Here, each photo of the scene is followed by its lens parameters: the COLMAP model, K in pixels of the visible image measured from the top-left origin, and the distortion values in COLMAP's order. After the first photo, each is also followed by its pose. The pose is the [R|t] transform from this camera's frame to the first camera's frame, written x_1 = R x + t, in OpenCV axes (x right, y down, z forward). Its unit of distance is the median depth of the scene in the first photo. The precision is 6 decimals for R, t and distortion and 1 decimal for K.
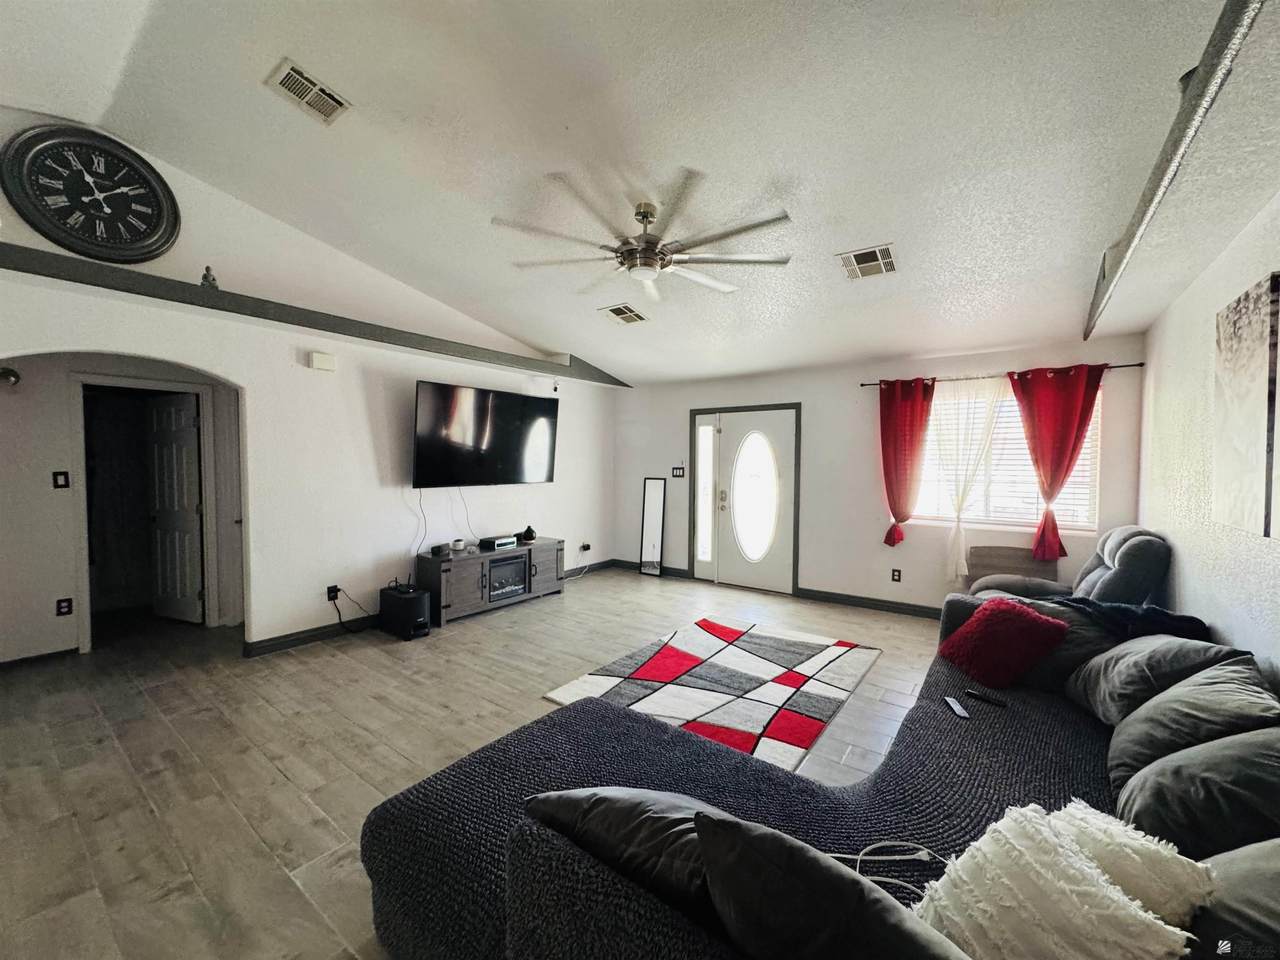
lens RADIAL K [[513.7, 0, 640.0], [0, 513.7, 480.0], [0, 0, 1]] dist [-0.000023, 0.000001]
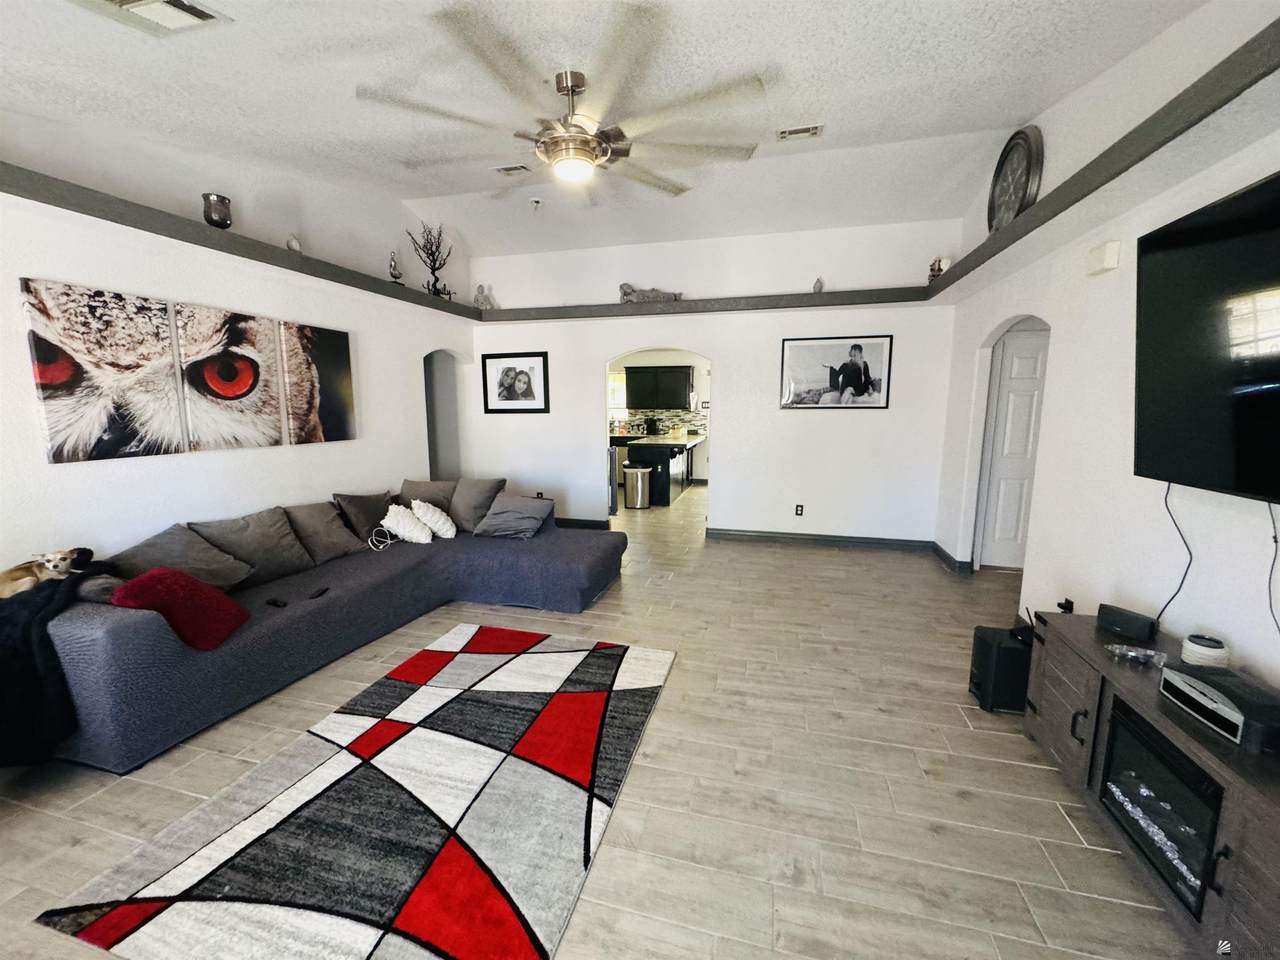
lens RADIAL K [[513.7, 0, 640.0], [0, 513.7, 480.0], [0, 0, 1]] dist [-0.000023, 0.000001]
pose [[-0.930103, 0.051654, -0.363648, 0.208361], [-0.015025, 0.983882, 0.178185, -0.077625], [0.366991, 0.171194, -0.914336, 1.730513]]
